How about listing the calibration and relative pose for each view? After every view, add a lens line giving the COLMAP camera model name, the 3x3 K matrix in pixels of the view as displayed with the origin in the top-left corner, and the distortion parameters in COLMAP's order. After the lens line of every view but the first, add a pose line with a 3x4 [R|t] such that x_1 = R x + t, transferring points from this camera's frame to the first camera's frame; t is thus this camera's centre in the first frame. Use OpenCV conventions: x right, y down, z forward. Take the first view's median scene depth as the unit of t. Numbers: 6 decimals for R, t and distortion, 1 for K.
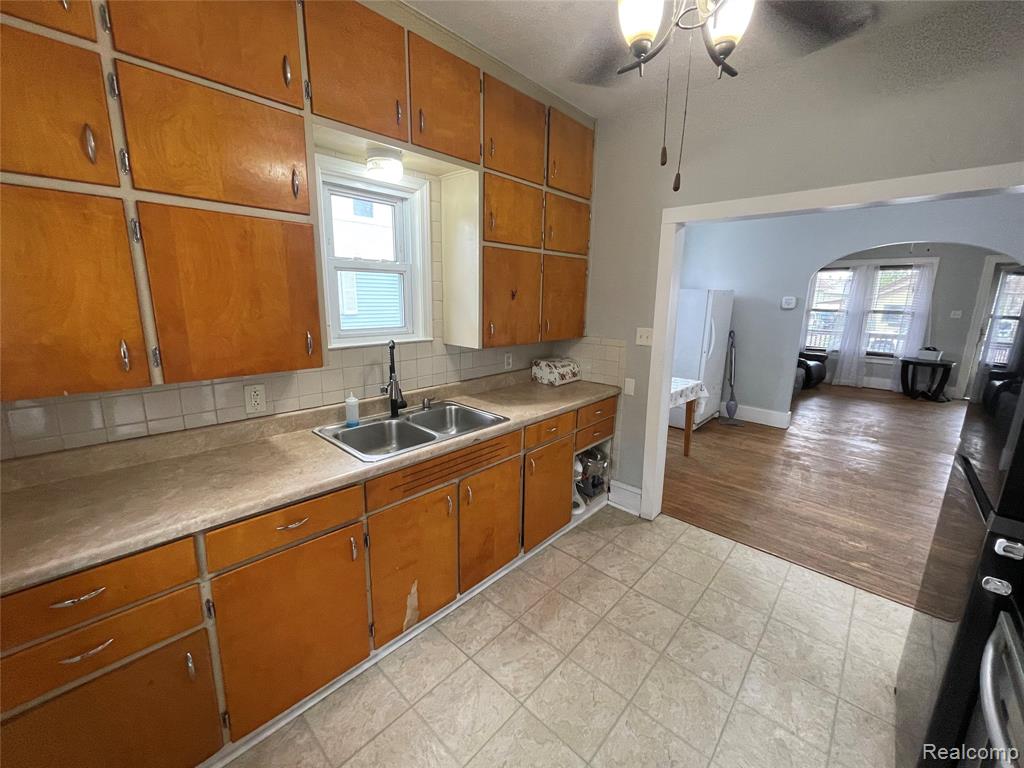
lens RADIAL K [[419.0, 0, 507.8], [0, 419.0, 380.8], [0, 0, 1]] dist [0.000390, 0.000352]
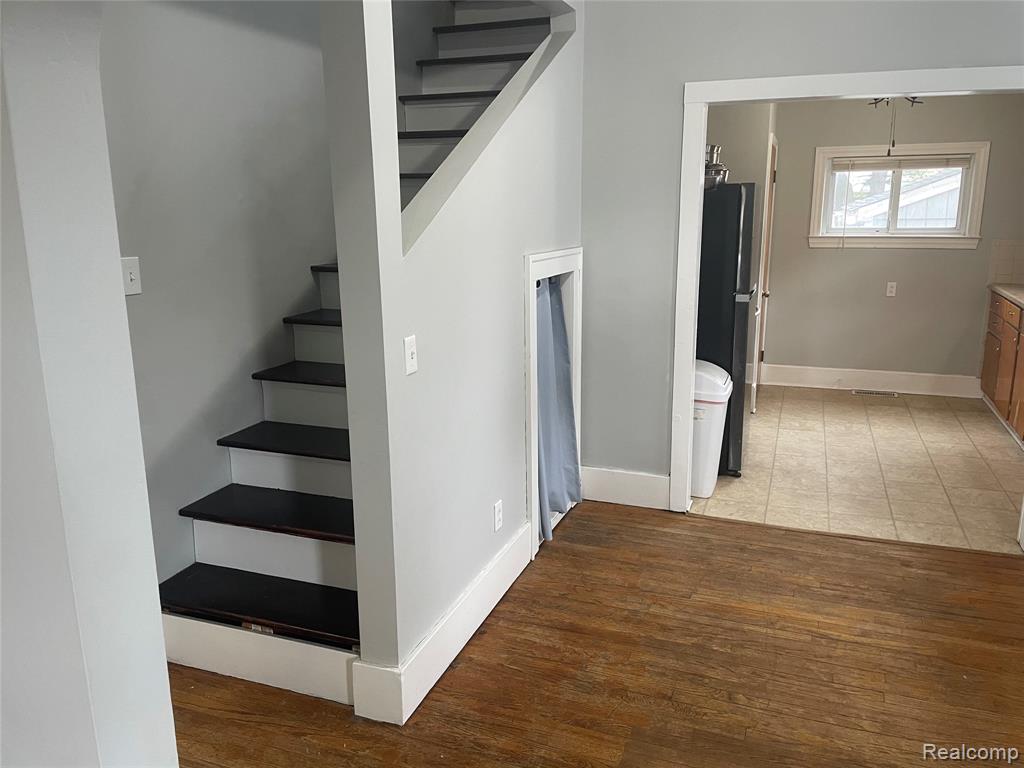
lens RADIAL K [[771.8, 0, 518.9], [0, 771.8, 381.9], [0, 0, 1]] dist [0.086230, -0.117523]
pose [[-0.924294, 0.078694, -0.373480, 1.994070], [-0.082206, 0.914504, 0.396136, -0.423250], [0.372722, 0.396849, -0.838802, 2.168741]]
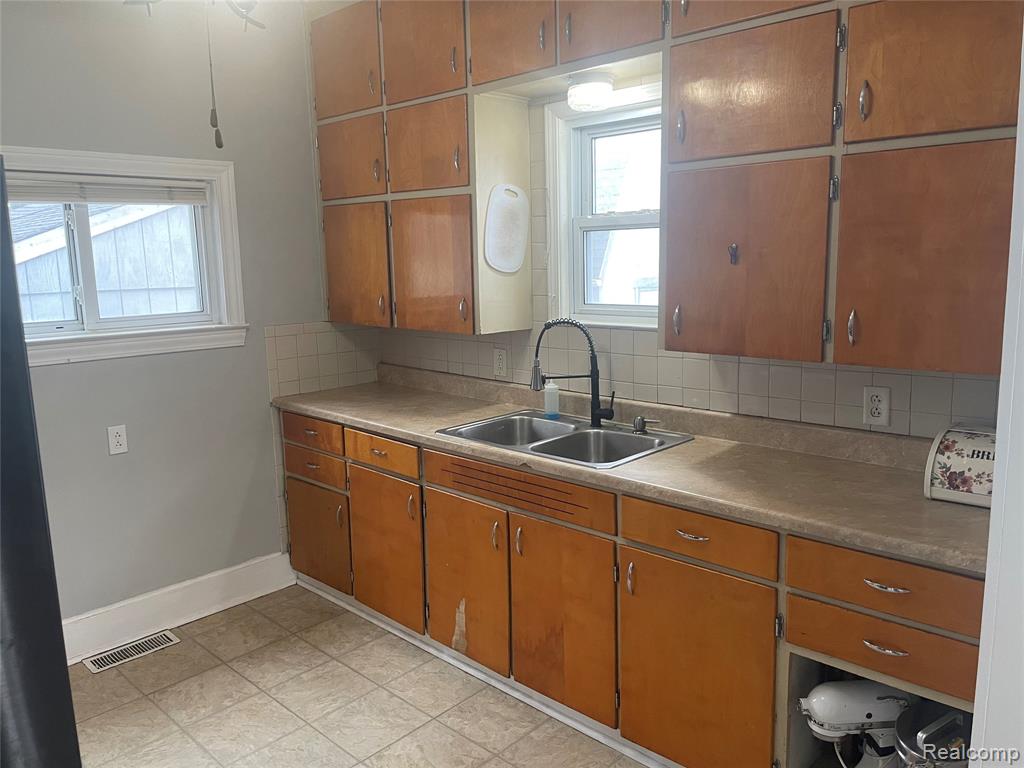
lens RADIAL K [[777.6, 0, 522.6], [0, 777.6, 372.0], [0, 0, 1]] dist [0.086089, -0.117012]
pose [[-0.006087, 0.134425, -0.990905, 1.049341], [-0.185026, 0.973662, 0.133222, -0.160773], [0.982715, 0.184154, 0.018945, 0.830269]]
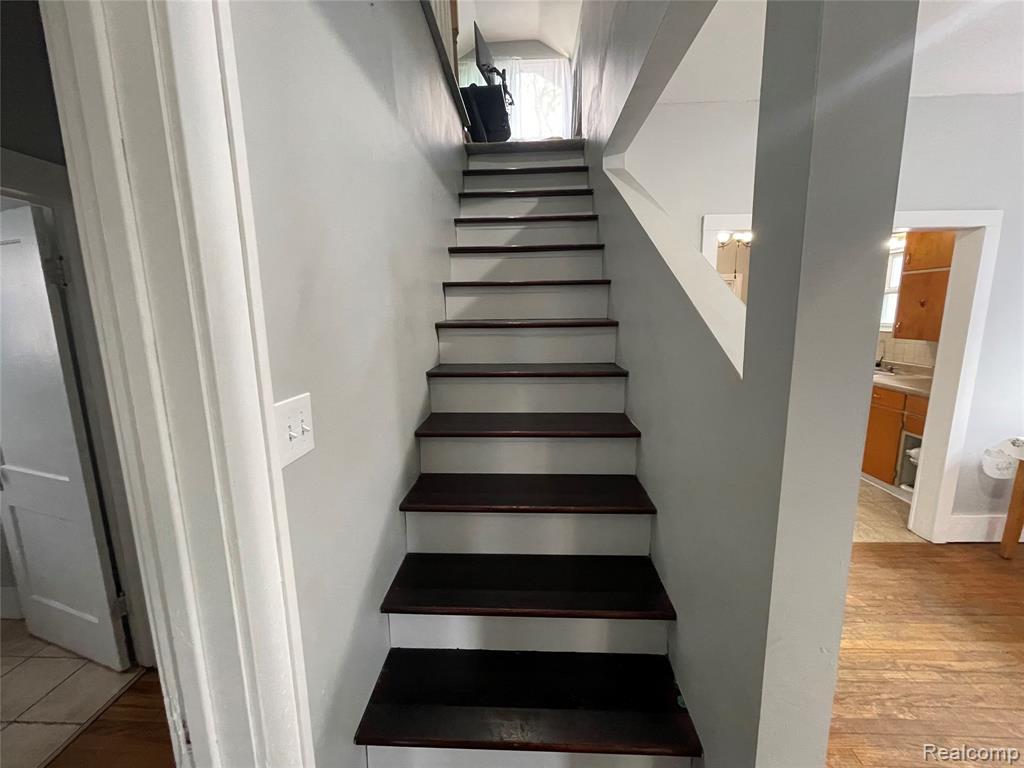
lens RADIAL K [[413.0, 0, 510.6], [0, 413.0, 381.1], [0, 0, 1]] dist [-0.008792, 0.000312]
pose [[-0.767309, 0.107965, -0.632124, 2.160222], [-0.123307, 0.942492, 0.310652, -0.238323], [0.629311, 0.316311, -0.709870, 1.298480]]
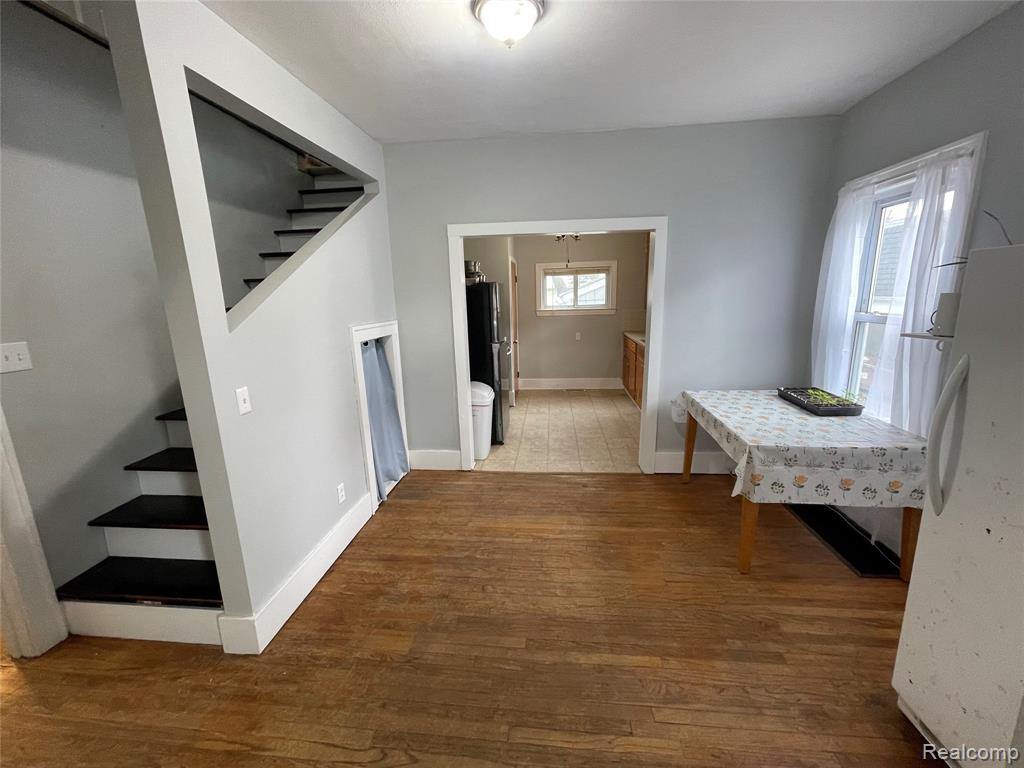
lens RADIAL K [[413.0, 0, 510.6], [0, 413.0, 381.1], [0, 0, 1]] dist [-0.008792, 0.000312]
pose [[-0.798827, 0.133510, -0.586558, 1.786786], [-0.105537, 0.928834, 0.355146, -0.405737], [0.592231, 0.345604, -0.727888, 2.102049]]
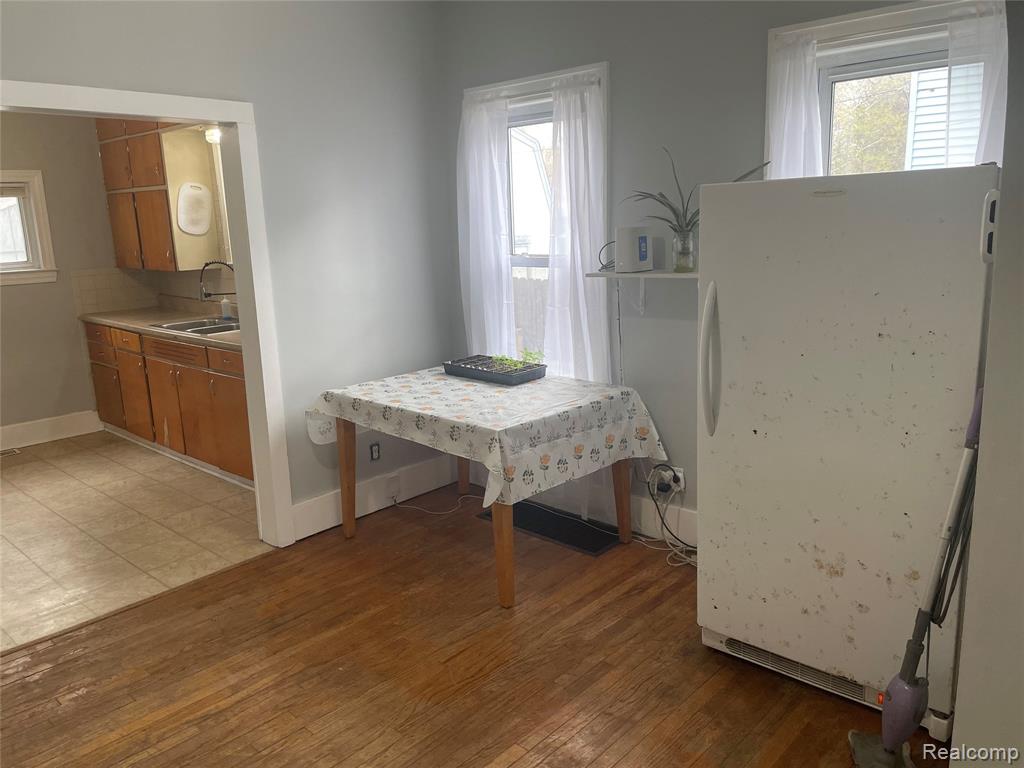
lens RADIAL K [[771.8, 0, 518.9], [0, 771.8, 381.9], [0, 0, 1]] dist [0.086230, -0.117523]
pose [[0.006385, 0.195524, -0.980678, 2.105322], [-0.170865, 0.966489, 0.191583, -0.337574], [0.985274, 0.166340, 0.039579, 1.763578]]
